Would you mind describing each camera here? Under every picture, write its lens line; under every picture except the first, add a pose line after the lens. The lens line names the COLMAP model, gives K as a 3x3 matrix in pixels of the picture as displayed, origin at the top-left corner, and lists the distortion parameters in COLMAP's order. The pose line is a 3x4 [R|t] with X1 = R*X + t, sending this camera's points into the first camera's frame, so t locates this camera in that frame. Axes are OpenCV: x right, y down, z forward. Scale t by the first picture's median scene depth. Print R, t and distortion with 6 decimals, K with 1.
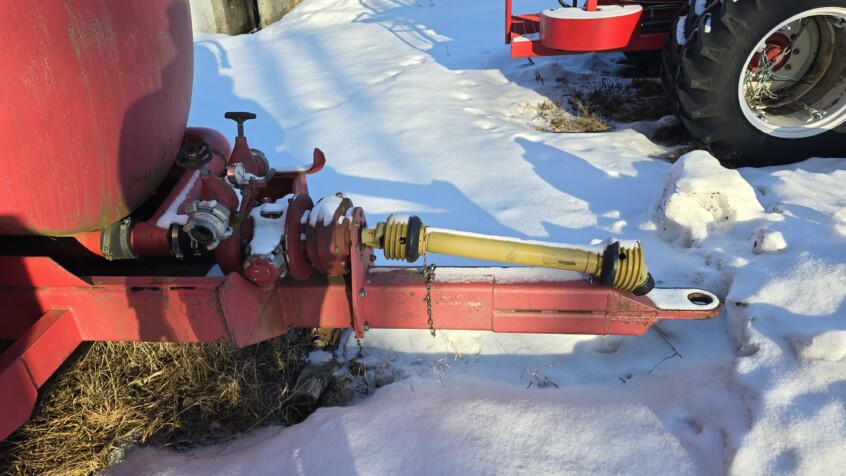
lens RADIAL K [[570.7, 0, 412.7], [0, 570.7, 238.8], [0, 0, 1]] dist [0.093031, -0.083358]
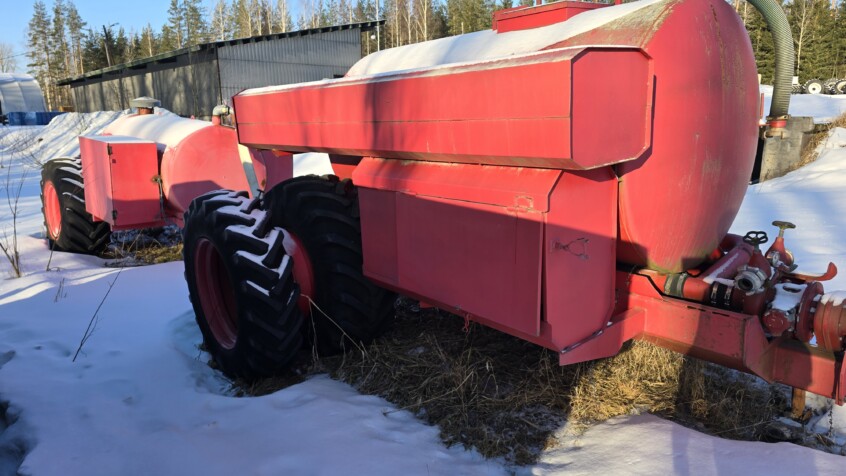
lens RADIAL K [[570.7, 0, 412.7], [0, 570.7, 238.8], [0, 0, 1]] dist [0.093031, -0.083358]
pose [[0.722923, 0.185679, -0.665512, 0.025308], [-0.336418, 0.935917, -0.104317, 0.317449], [0.603495, 0.299303, 0.739061, -0.730703]]
